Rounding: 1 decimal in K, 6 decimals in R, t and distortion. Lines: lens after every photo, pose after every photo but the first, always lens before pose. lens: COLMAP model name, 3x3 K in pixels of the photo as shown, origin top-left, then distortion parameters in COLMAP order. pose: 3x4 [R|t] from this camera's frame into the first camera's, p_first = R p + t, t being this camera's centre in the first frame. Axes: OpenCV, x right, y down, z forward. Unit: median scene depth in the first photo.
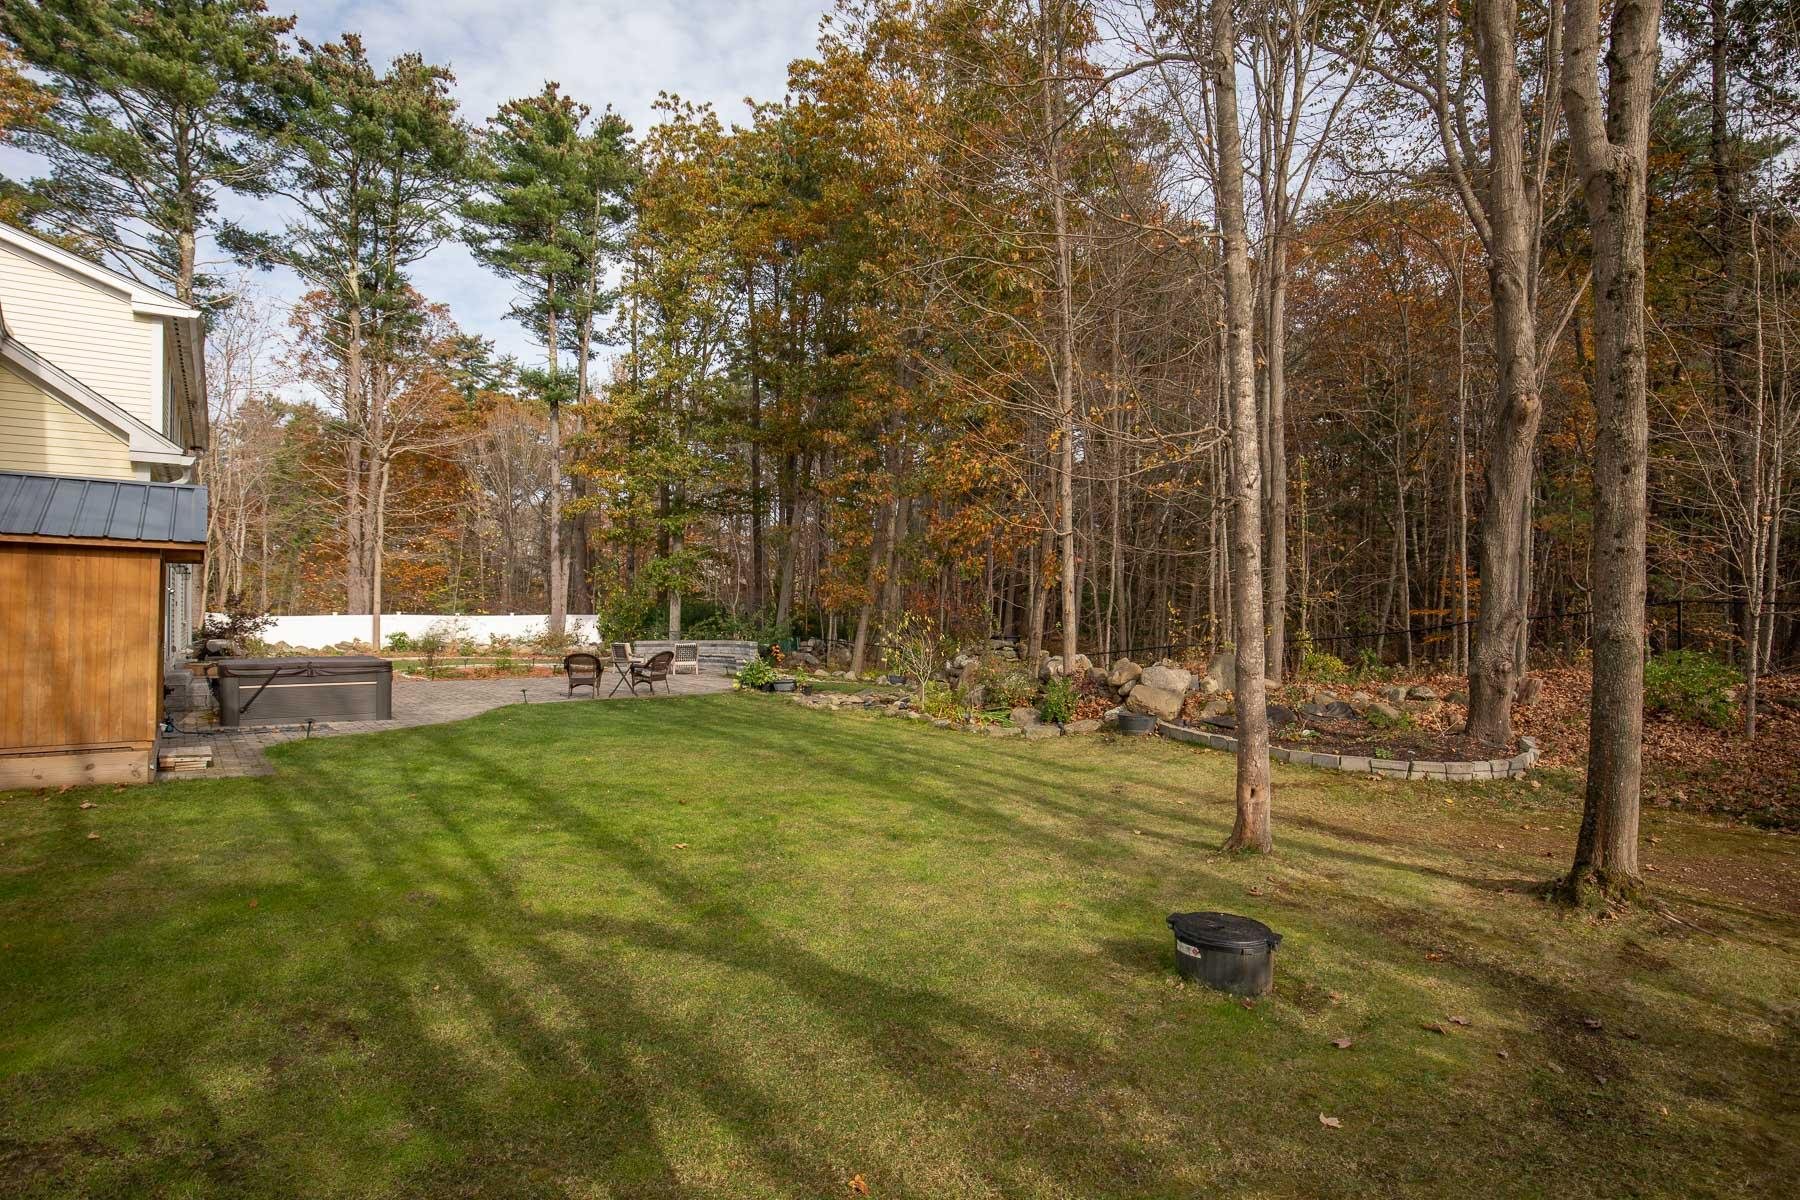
lens RADIAL K [[913.5, 0, 900.0], [0, 913.5, 600.0], [0, 0, 1]] dist [-0.033522, -0.000217]
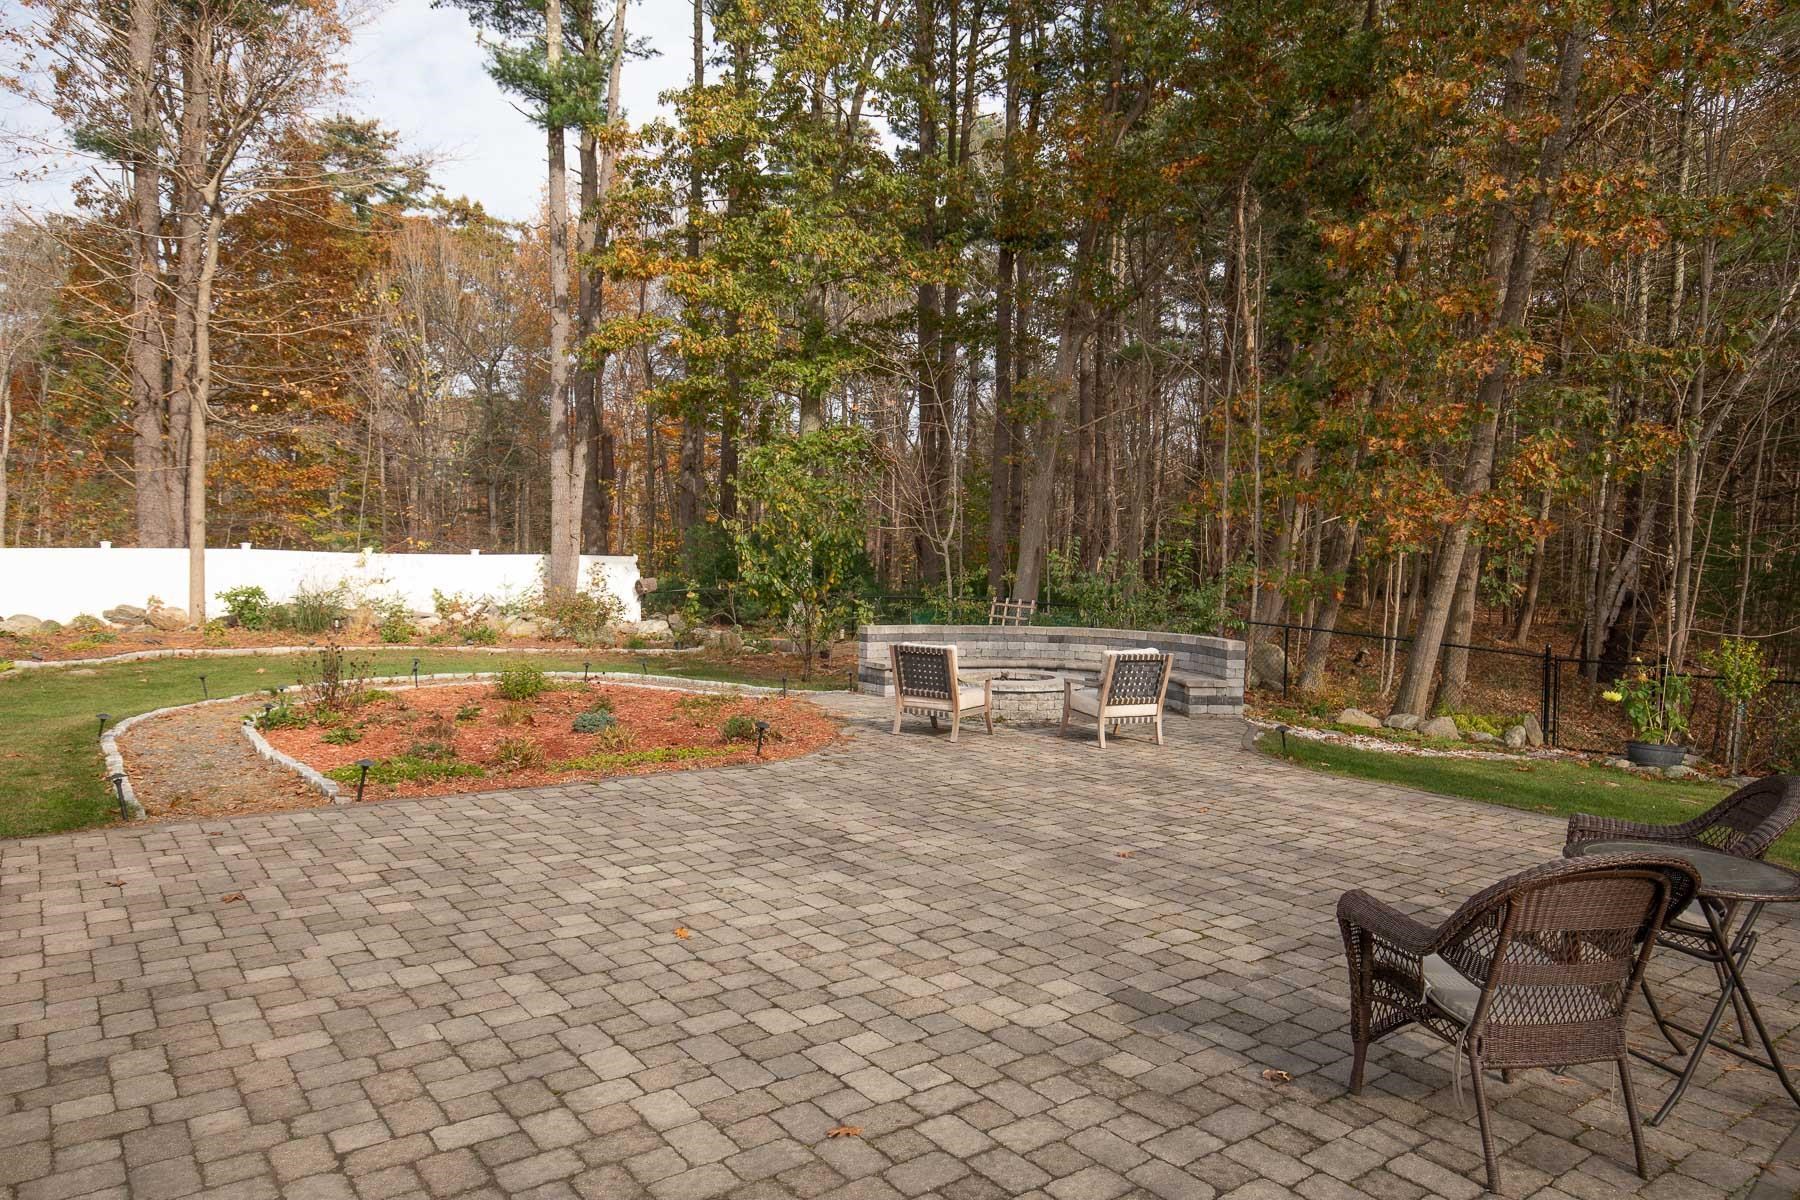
lens RADIAL K [[1161.4, 0, 900.0], [0, 1161.4, 600.0], [0, 0, 1]] dist [-0.004370, -0.000988]
pose [[0.999864, 0.016514, -0.000147, -0.196423], [-0.016487, 0.998653, 0.049188, 0.006782], [0.000959, -0.049179, 0.998790, 0.364774]]
